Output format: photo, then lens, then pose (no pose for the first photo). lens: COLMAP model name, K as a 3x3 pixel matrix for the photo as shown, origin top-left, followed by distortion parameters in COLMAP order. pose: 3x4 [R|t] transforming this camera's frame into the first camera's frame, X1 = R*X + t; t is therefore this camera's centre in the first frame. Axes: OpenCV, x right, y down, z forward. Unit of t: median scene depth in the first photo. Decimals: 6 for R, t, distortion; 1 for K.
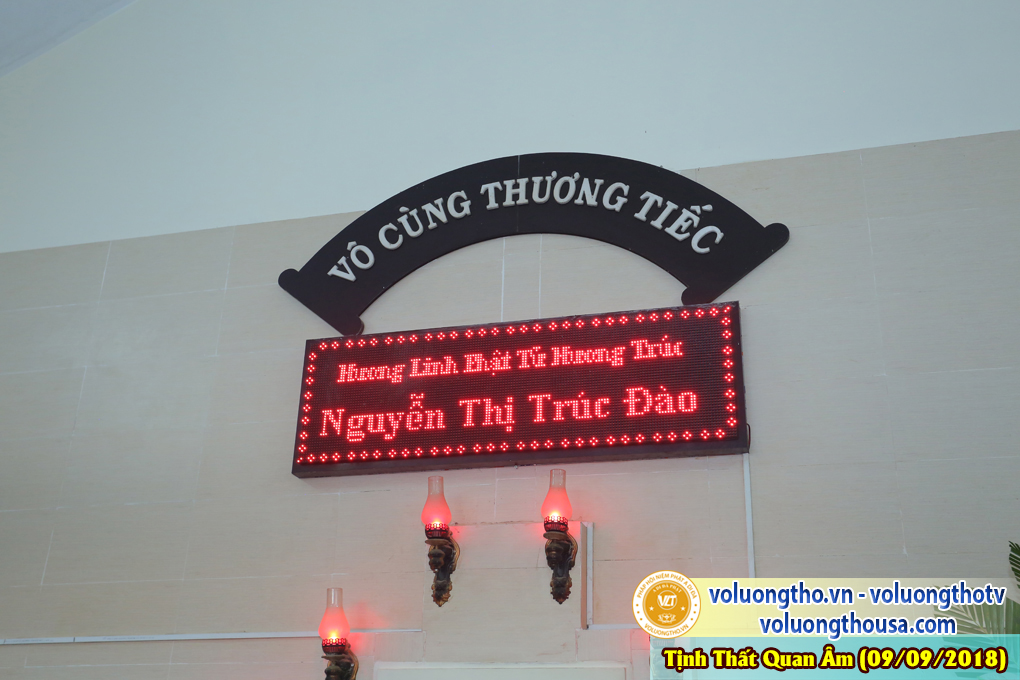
lens RADIAL K [[1105.0, 0, 507.4], [0, 1105.0, 339.8], [0, 0, 1]] dist [0.006216, 0.004473]
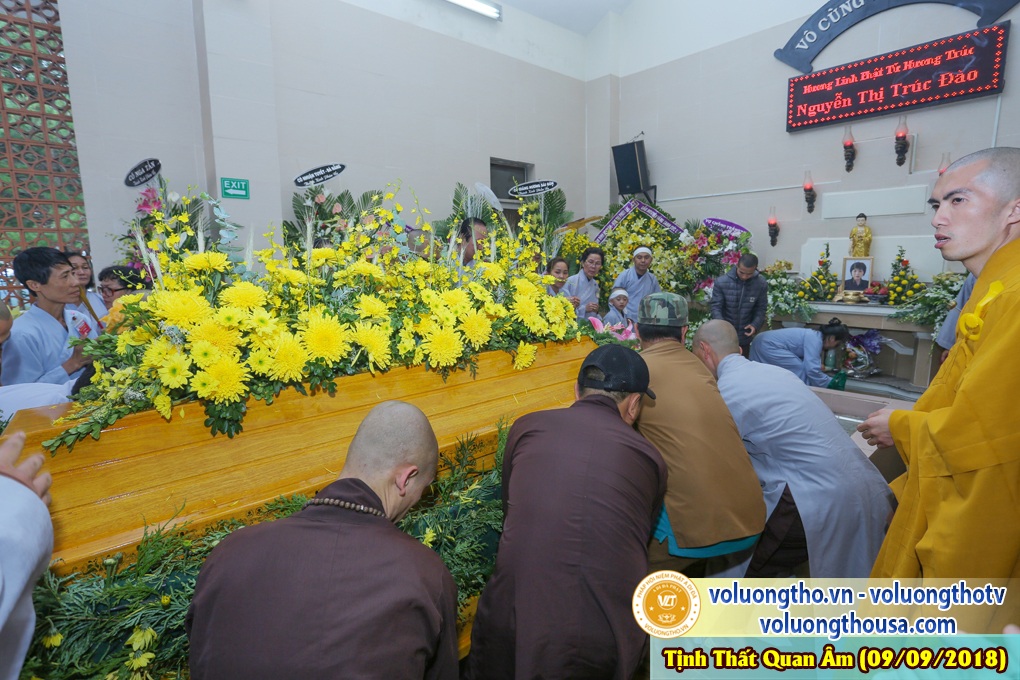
lens RADIAL K [[489.3, 0, 505.4], [0, 489.3, 341.3], [0, 0, 1]] dist [-0.071822, 0.023749]
pose [[0.827730, 0.046378, -0.559206, -0.089428], [0.259666, 0.851793, 0.454998, -0.169695], [0.497430, -0.521822, 0.693012, -0.515162]]
